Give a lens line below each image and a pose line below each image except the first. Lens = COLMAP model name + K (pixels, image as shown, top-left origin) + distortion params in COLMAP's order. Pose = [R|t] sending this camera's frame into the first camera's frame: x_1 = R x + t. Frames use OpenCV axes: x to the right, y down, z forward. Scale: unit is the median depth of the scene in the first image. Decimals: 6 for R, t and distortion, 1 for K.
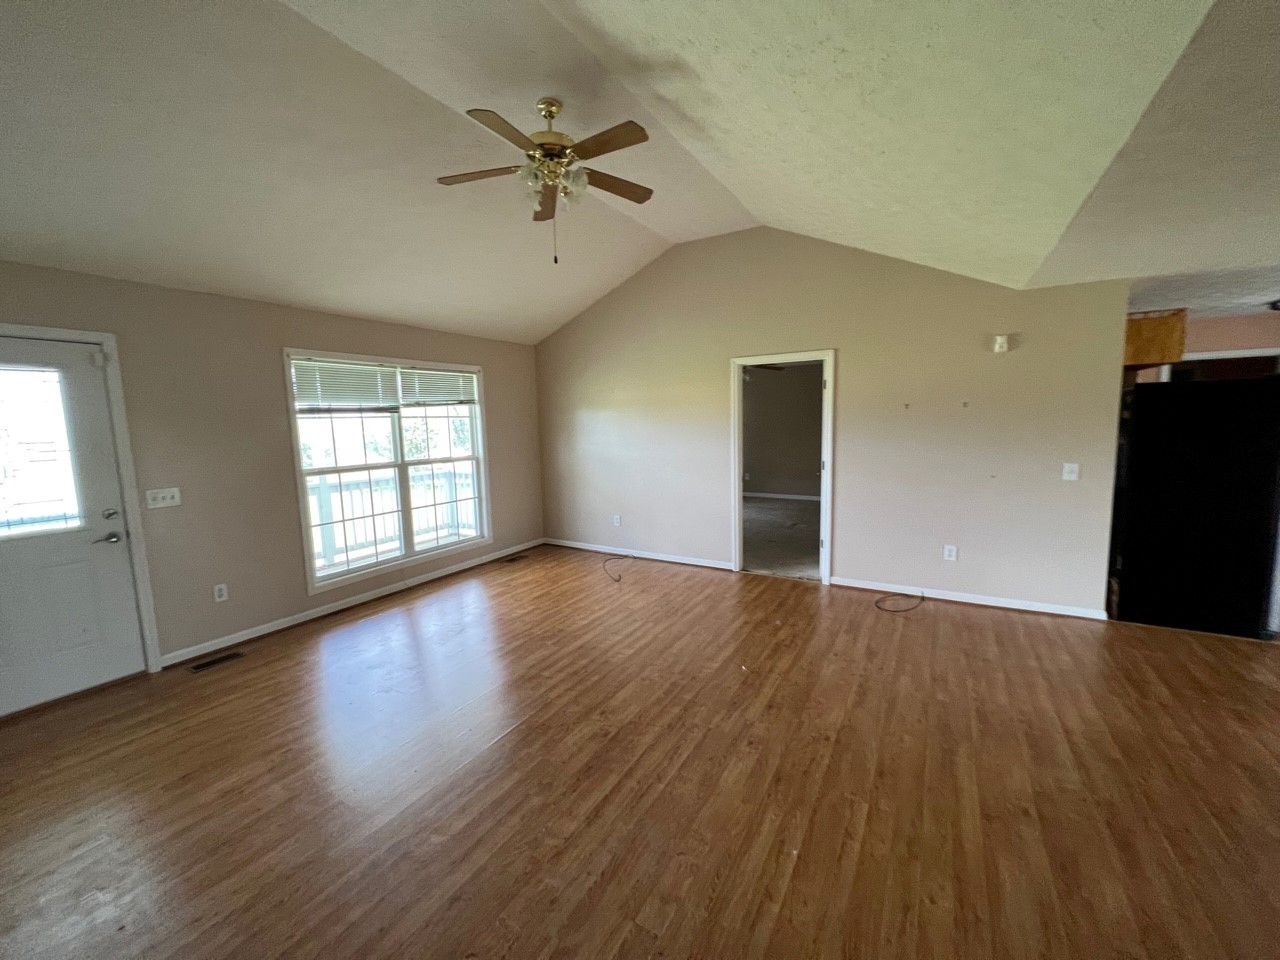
lens RADIAL K [[510.1, 0, 640.7], [0, 510.1, 479.6], [0, 0, 1]] dist [0.000723, -0.000101]
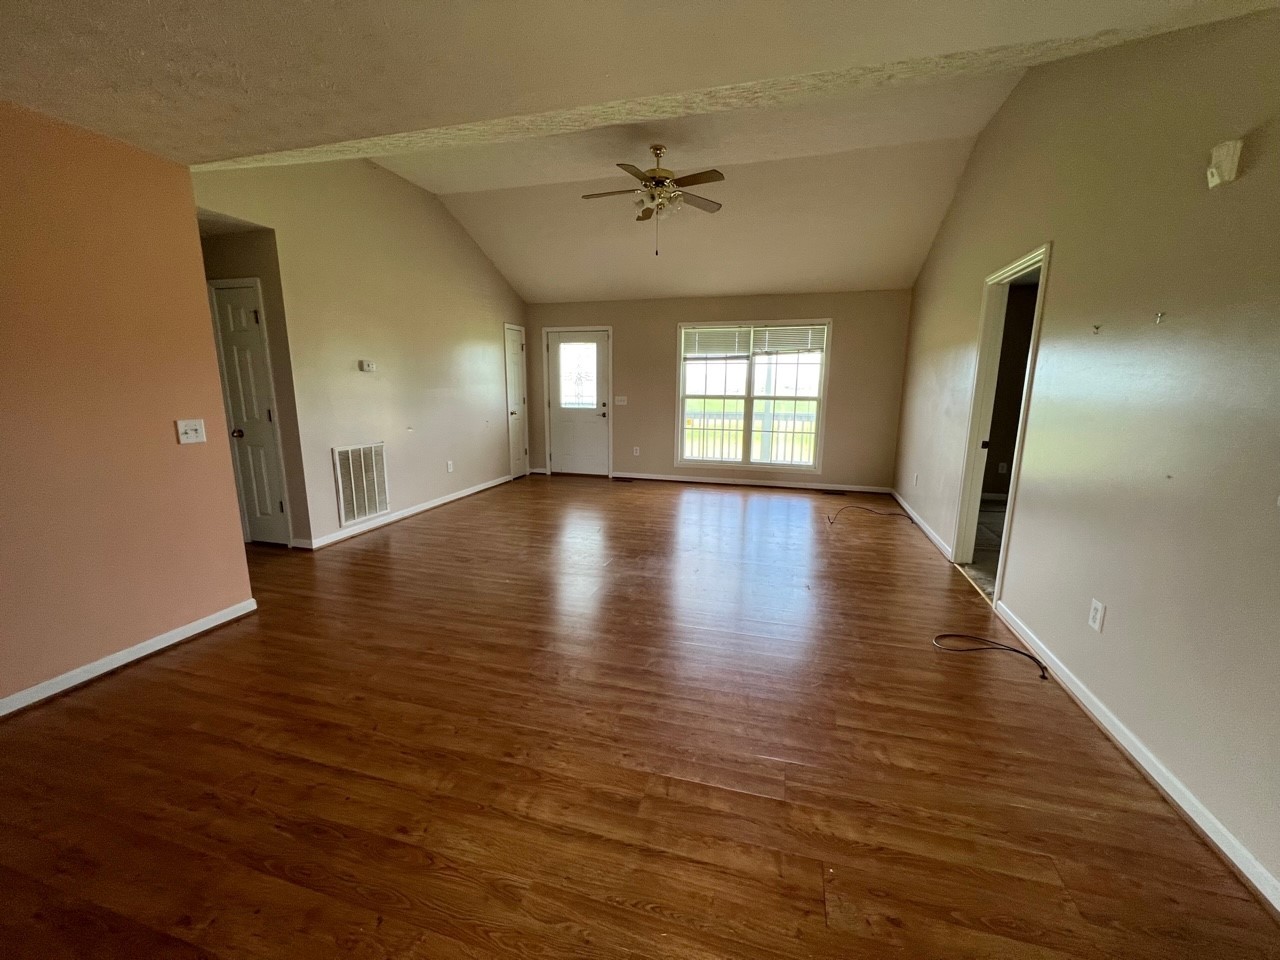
lens RADIAL K [[510.1, 0, 640.7], [0, 510.1, 479.6], [0, 0, 1]] dist [0.000723, -0.000101]
pose [[0.250461, 0.204006, -0.946388, 0.895353], [-0.124913, 0.976185, 0.177371, -0.023246], [0.960034, 0.073792, 0.269980, 0.381620]]
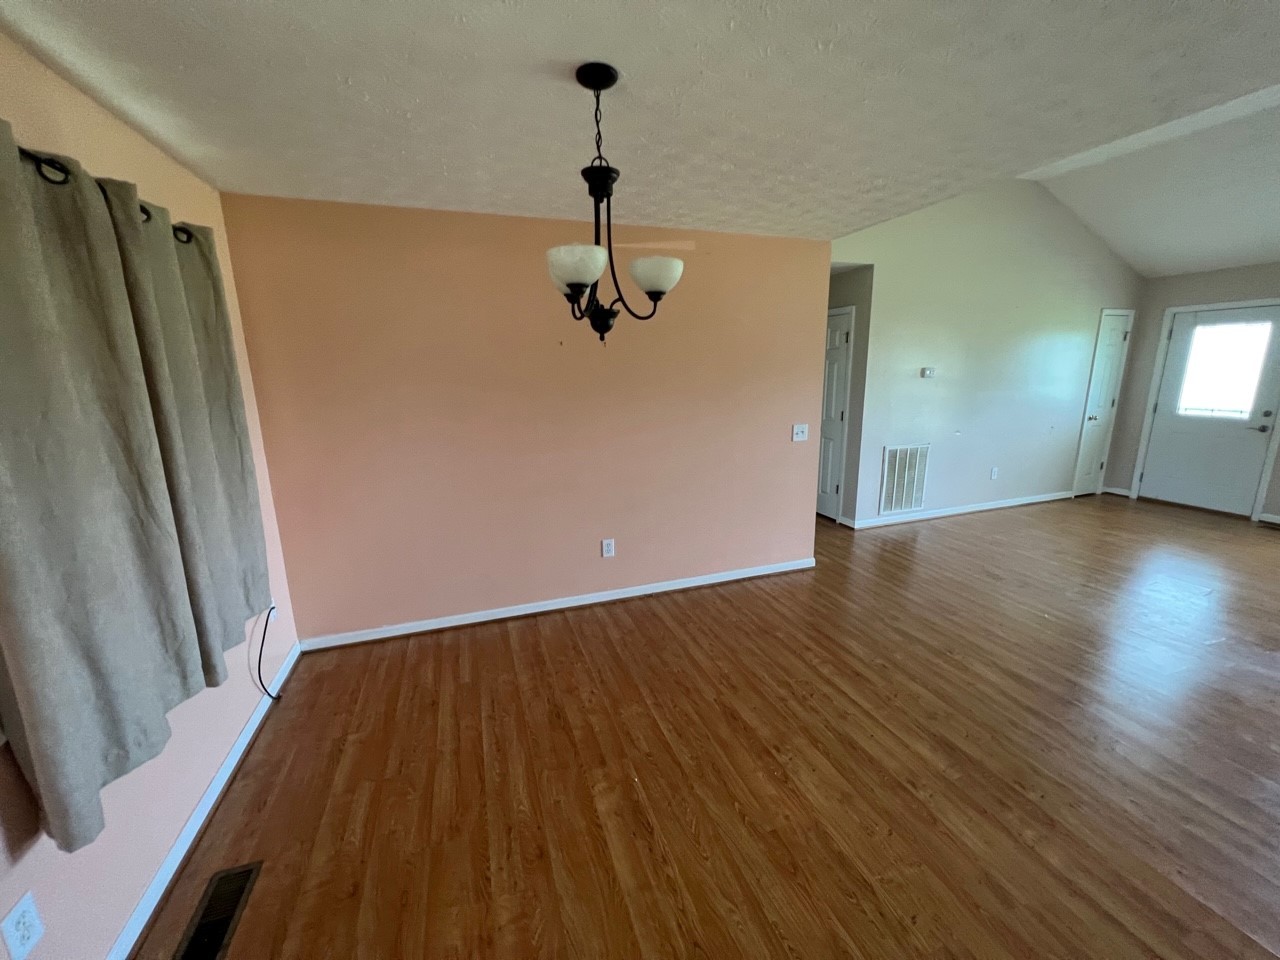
lens RADIAL K [[510.1, 0, 640.7], [0, 510.1, 479.6], [0, 0, 1]] dist [0.000723, -0.000101]
pose [[-0.647098, 0.196715, -0.736592, 0.999597], [-0.058035, 0.950628, 0.304859, -0.077123], [0.760195, 0.240022, -0.603733, 0.360761]]
